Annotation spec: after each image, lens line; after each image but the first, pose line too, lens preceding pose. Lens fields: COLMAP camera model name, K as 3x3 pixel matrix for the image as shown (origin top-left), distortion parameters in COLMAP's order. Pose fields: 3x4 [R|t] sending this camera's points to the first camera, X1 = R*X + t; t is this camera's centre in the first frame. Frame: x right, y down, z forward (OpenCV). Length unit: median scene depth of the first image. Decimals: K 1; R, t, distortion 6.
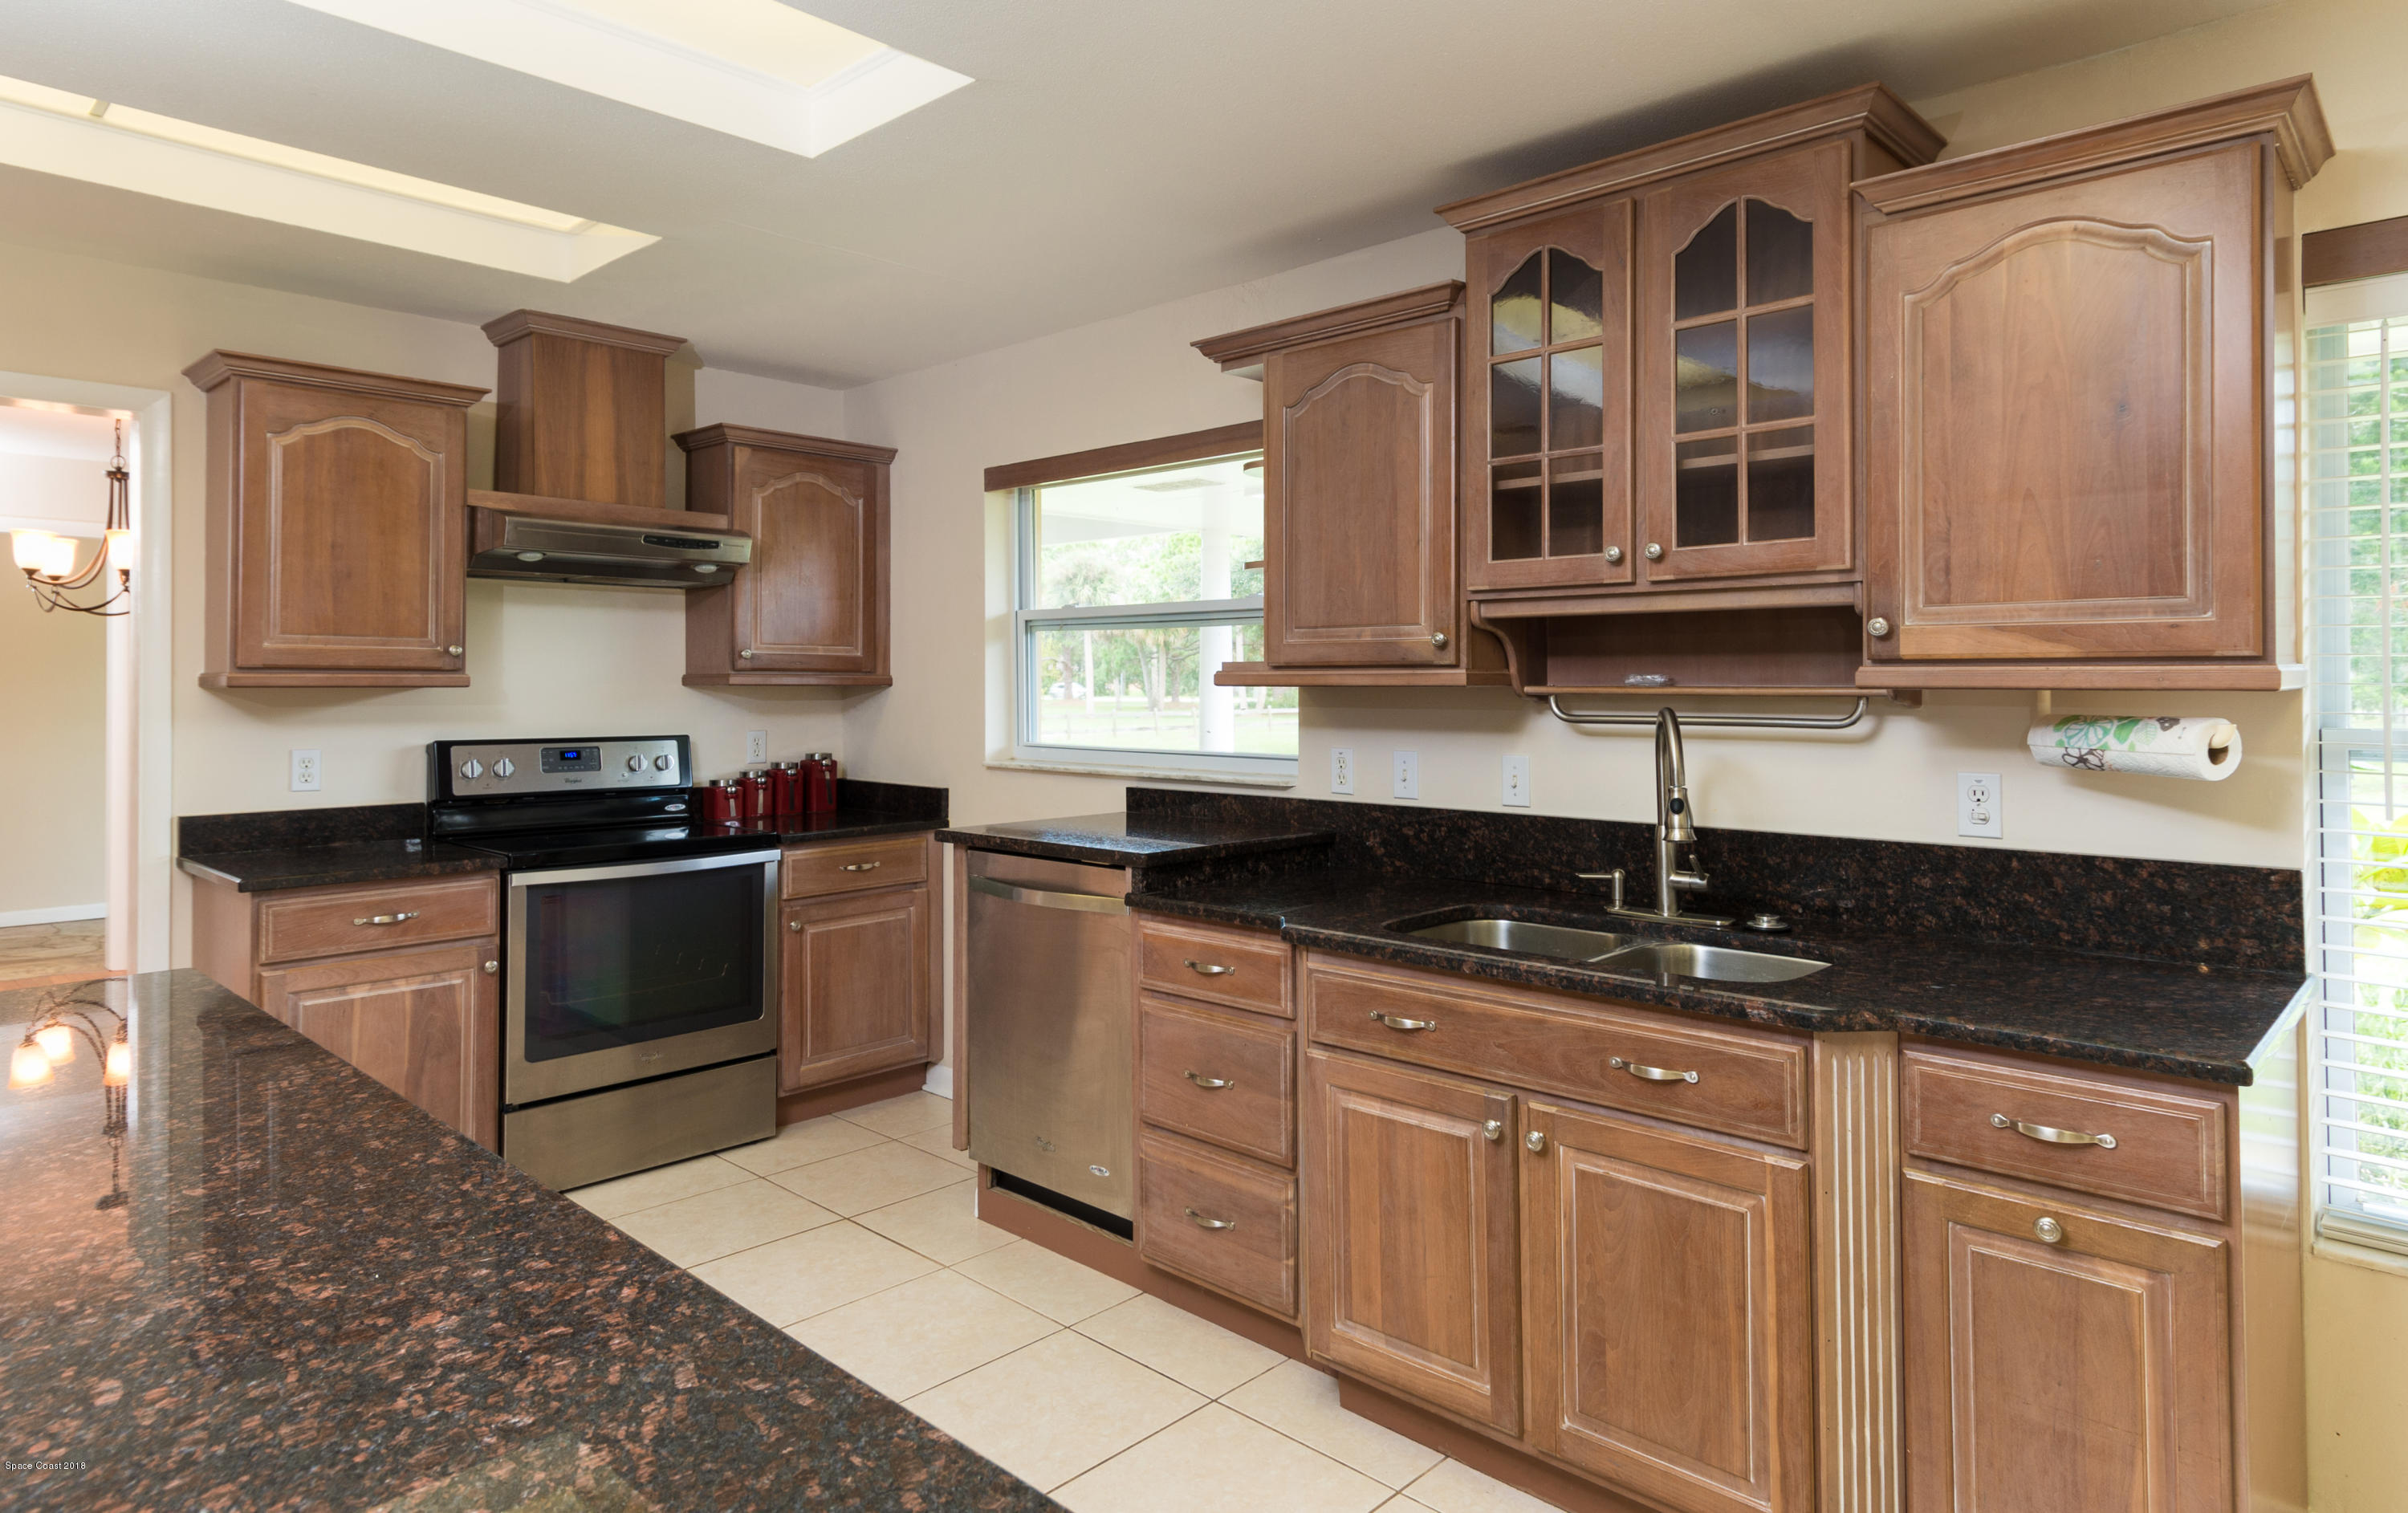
lens RADIAL K [[1362.5, 0, 1195.7], [0, 1362.5, 673.8], [0, 0, 1]] dist [0.019438, -0.002592]
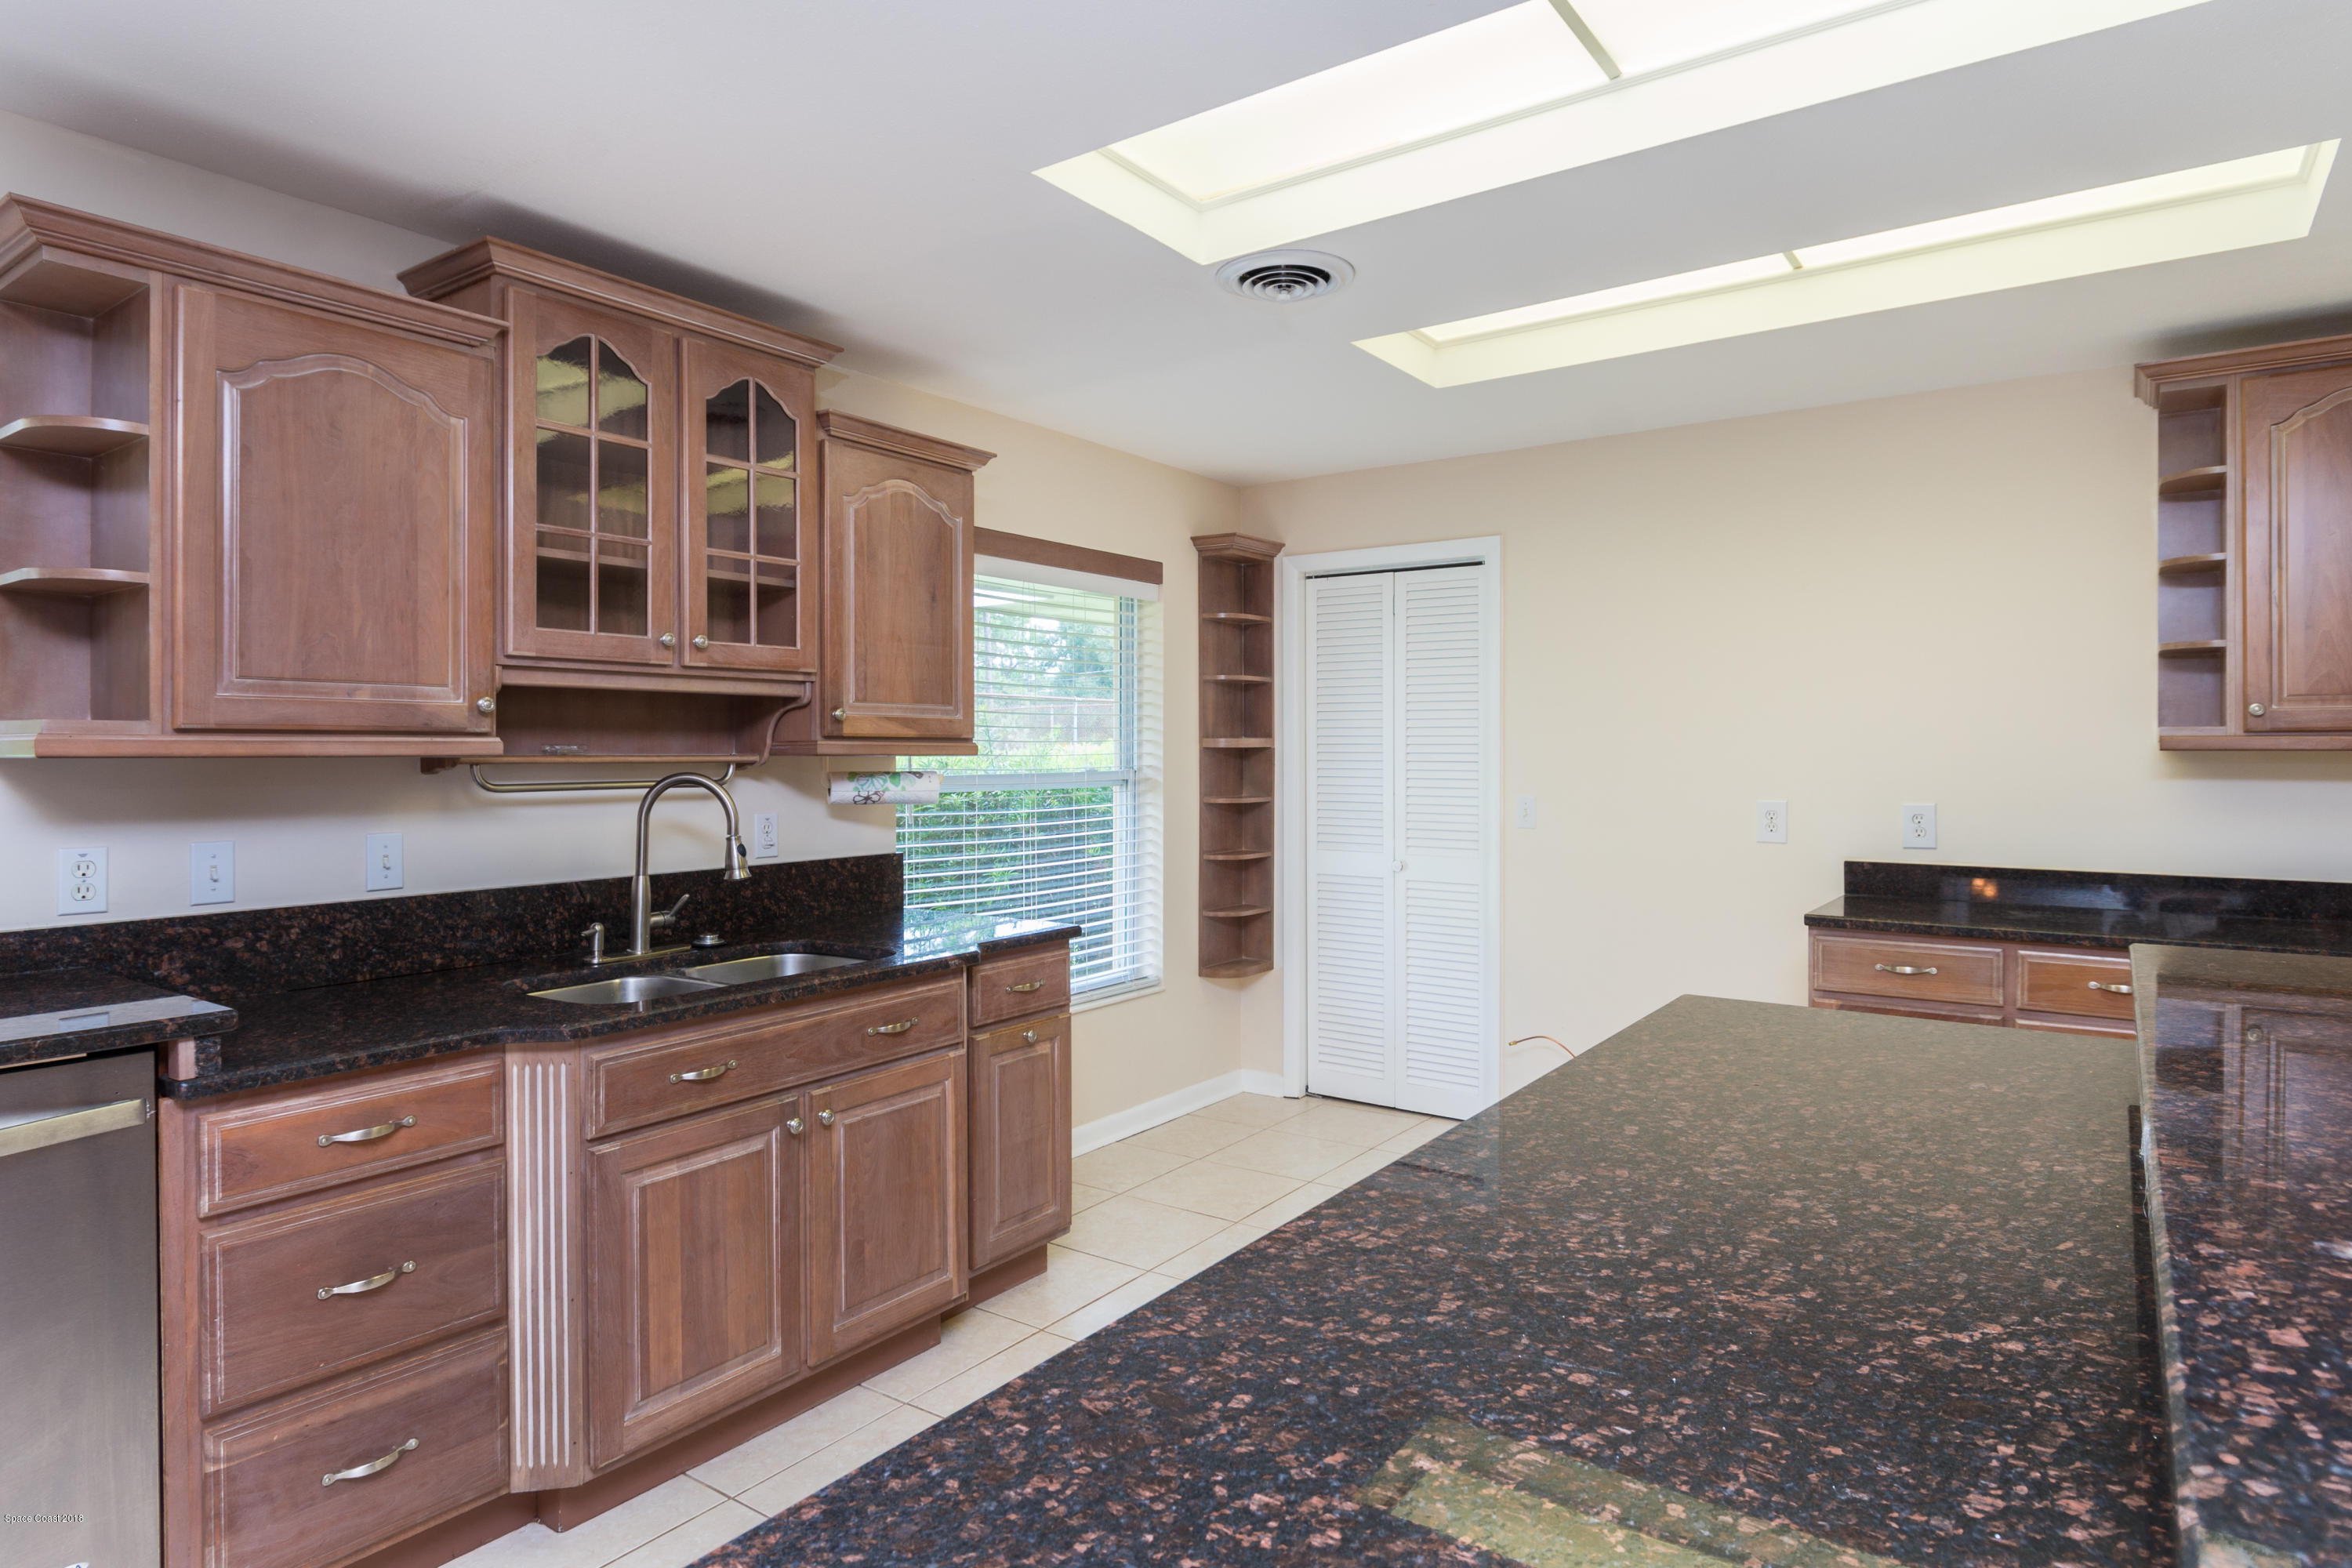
lens RADIAL K [[1328.0, 0, 1185.5], [0, 1328.0, 765.3], [0, 0, 1]] dist [-0.003687, 0.000457]
pose [[-0.151007, -0.008529, 0.988496, -0.826292], [-0.004506, 0.999958, 0.007939, 0.006667], [-0.988522, -0.003255, -0.151039, 0.710019]]
